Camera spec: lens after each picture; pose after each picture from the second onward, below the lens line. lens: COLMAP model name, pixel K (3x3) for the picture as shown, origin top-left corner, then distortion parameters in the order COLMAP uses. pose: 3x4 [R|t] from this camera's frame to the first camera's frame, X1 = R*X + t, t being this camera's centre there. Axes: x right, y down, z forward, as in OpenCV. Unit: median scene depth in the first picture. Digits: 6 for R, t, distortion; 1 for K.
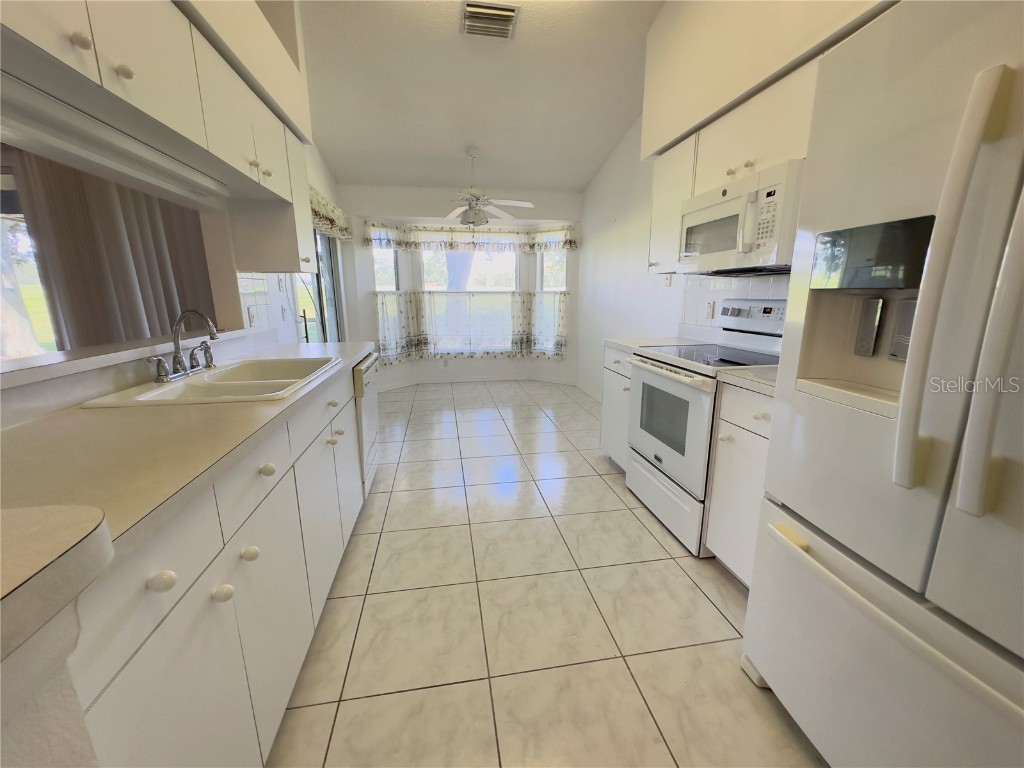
lens RADIAL K [[415.8, 0, 510.2], [0, 415.8, 386.7], [0, 0, 1]] dist [-0.002319, -0.001062]
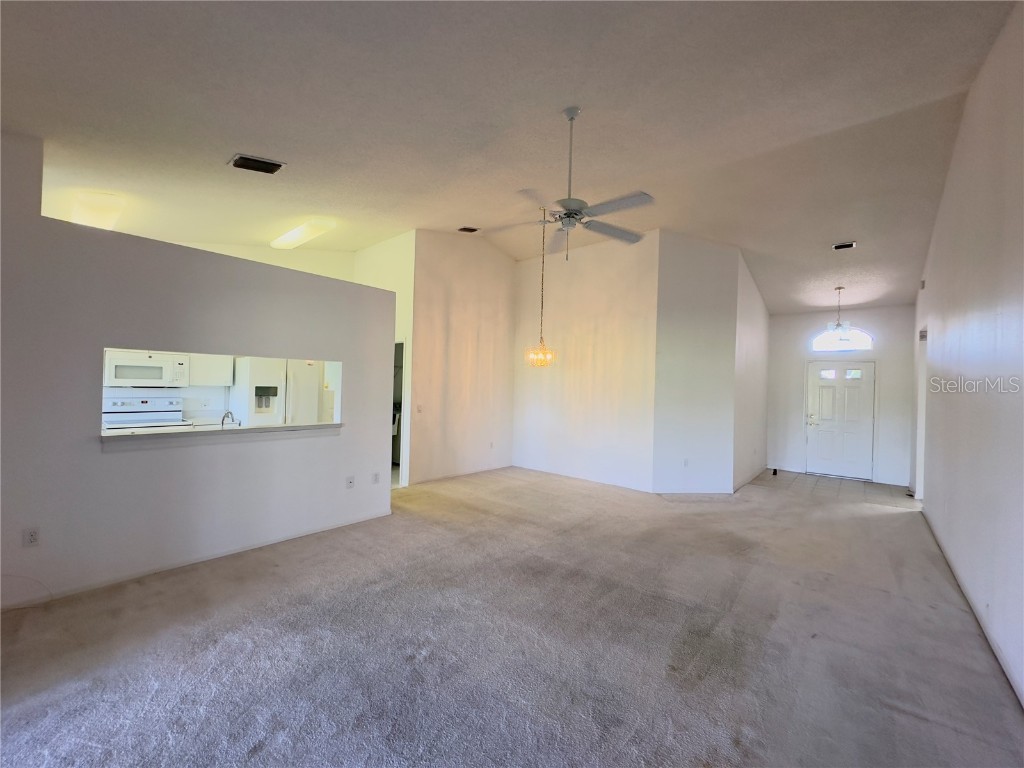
lens RADIAL K [[415.8, 0, 513.2], [0, 415.8, 385.3], [0, 0, 1]] dist [-0.002319, -0.001062]
pose [[-0.650704, 0.007791, 0.759291, -2.335549], [0.170483, 0.975918, 0.136088, -0.208435], [-0.739946, 0.217999, -0.636362, 0.795216]]
